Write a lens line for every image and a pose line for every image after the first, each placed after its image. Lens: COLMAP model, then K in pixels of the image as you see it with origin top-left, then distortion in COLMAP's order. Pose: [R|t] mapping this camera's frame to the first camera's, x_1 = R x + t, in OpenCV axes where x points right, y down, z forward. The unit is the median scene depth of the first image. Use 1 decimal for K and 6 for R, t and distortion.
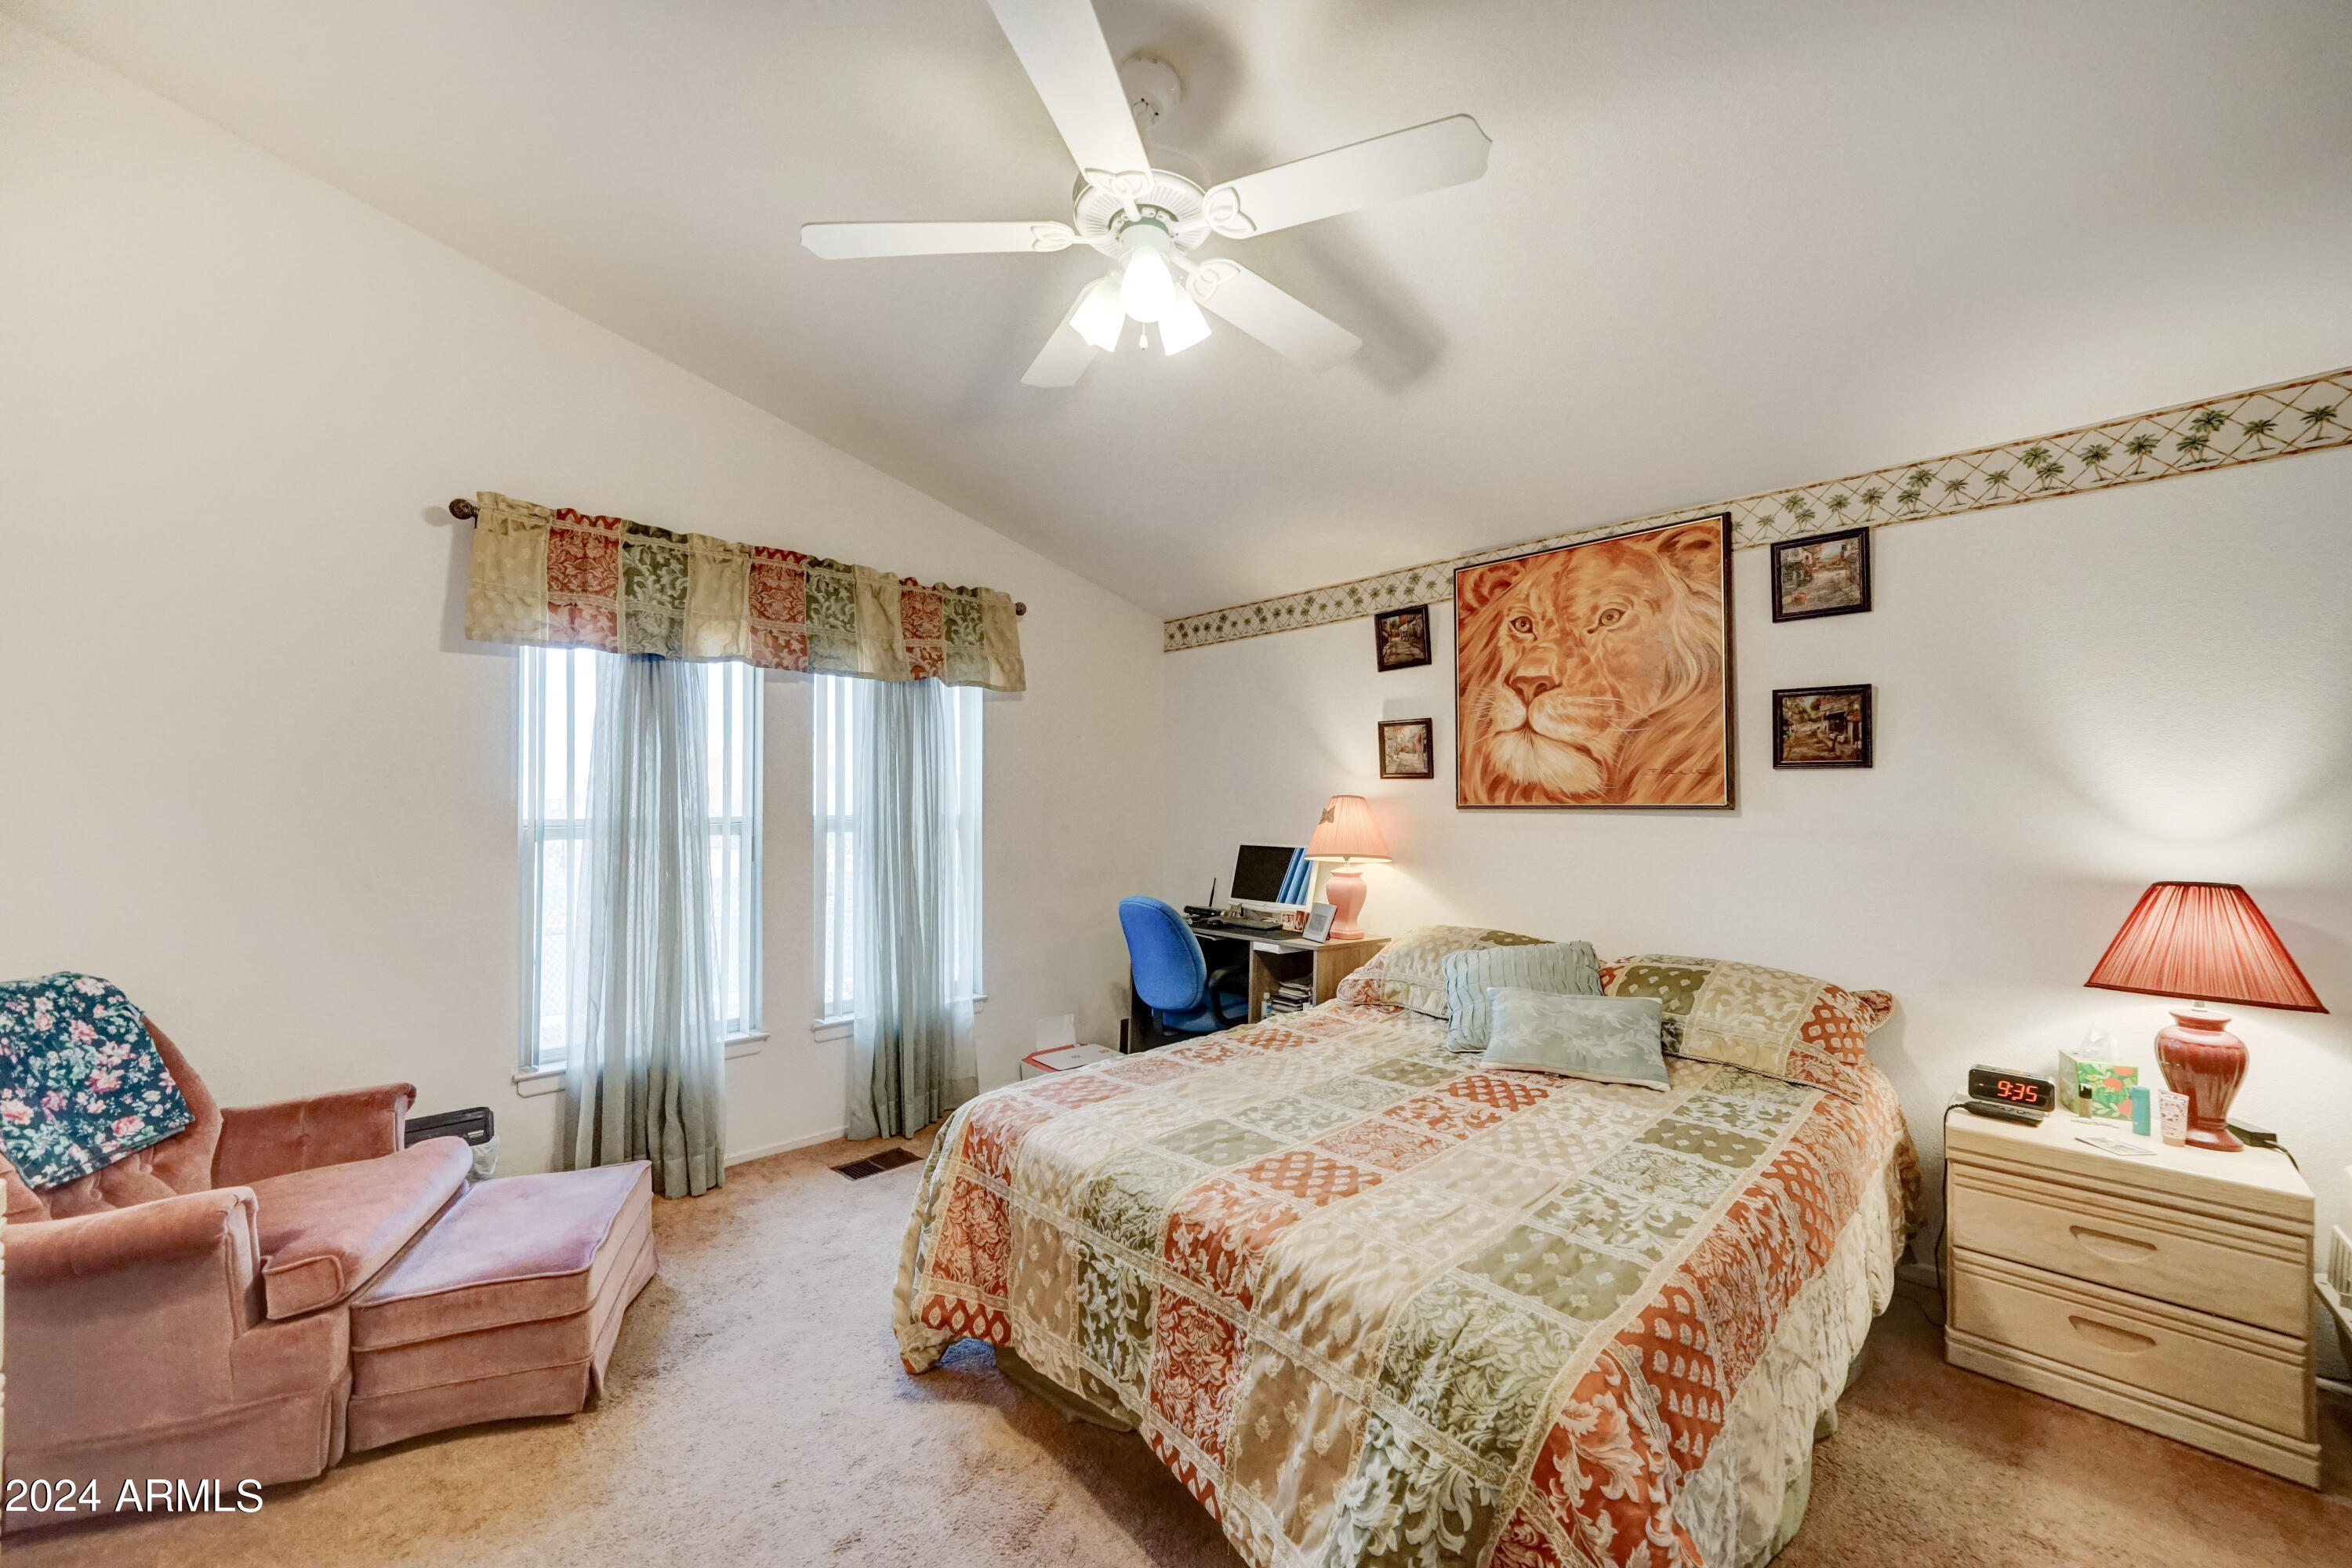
lens RADIAL K [[880.0, 0, 1172.1], [0, 880.0, 793.0], [0, 0, 1]] dist [-0.002193, -0.000196]
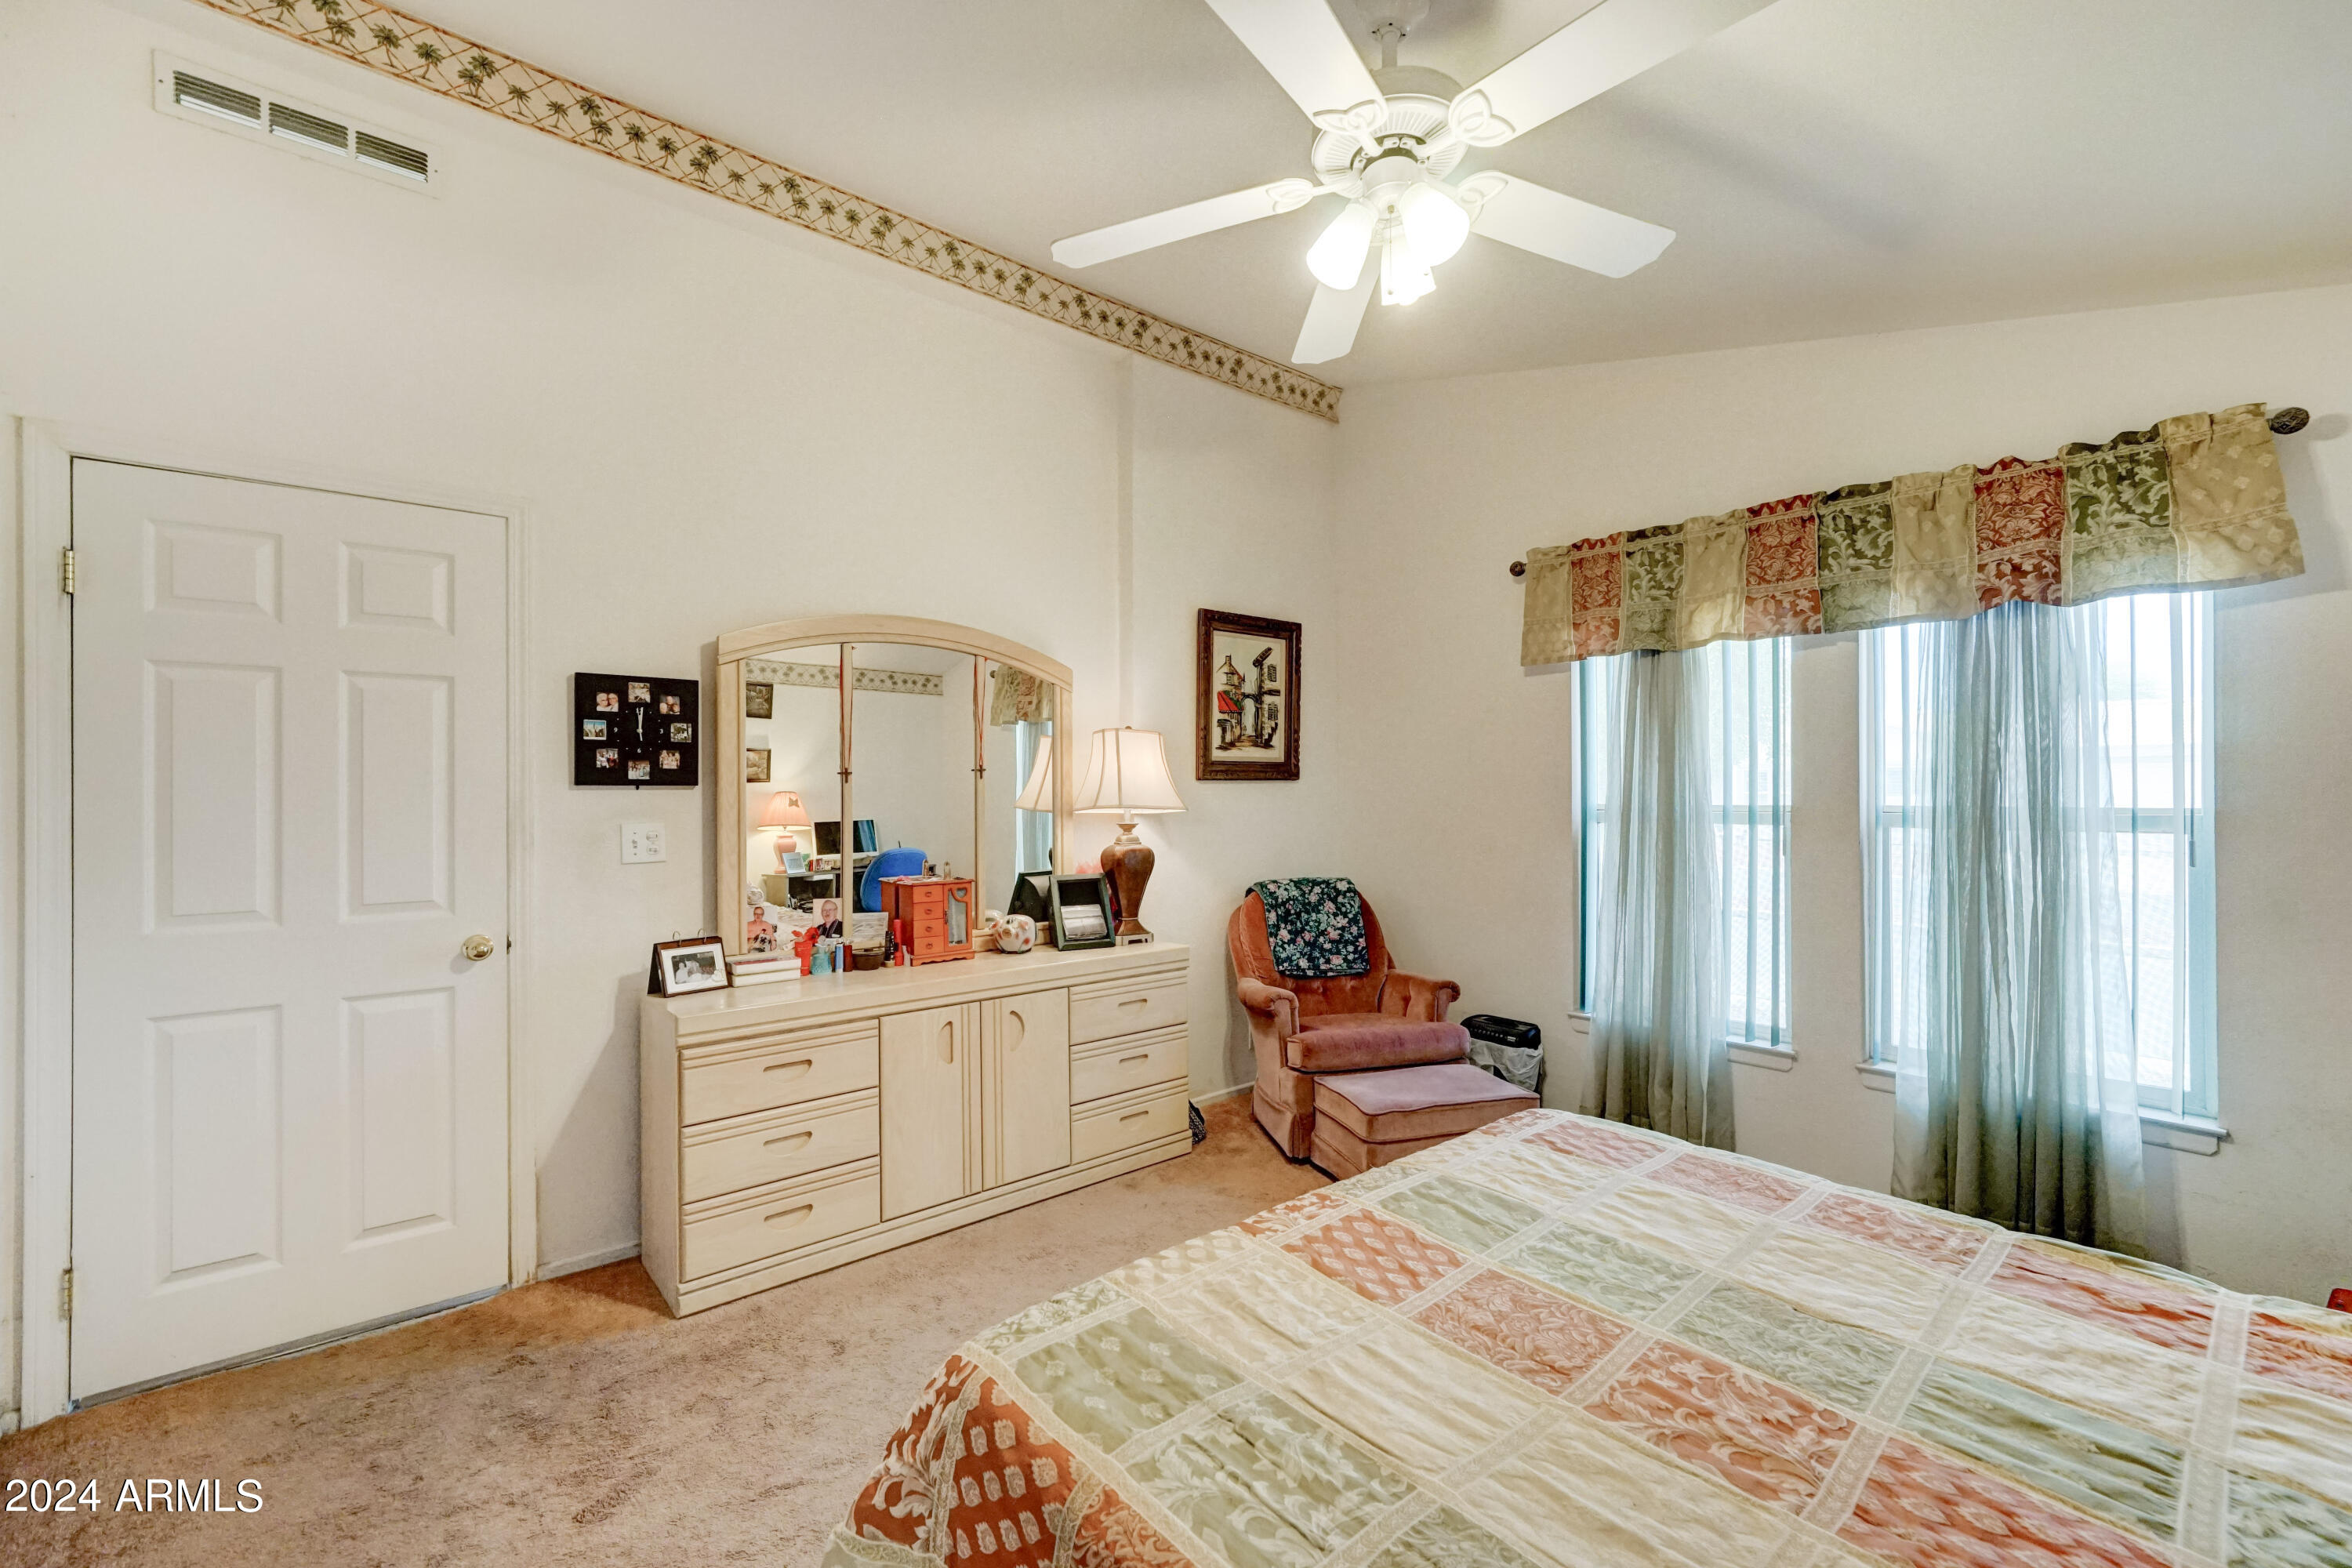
lens RADIAL K [[936.9, 0, 1162.3], [0, 936.9, 786.6], [0, 0, 1]] dist [0.000651, 0.000440]
pose [[-0.049025, -0.008053, -0.998765, 0.584067], [0.006177, 0.999946, -0.008365, 0.013024], [0.998778, -0.006579, -0.048973, 0.494911]]
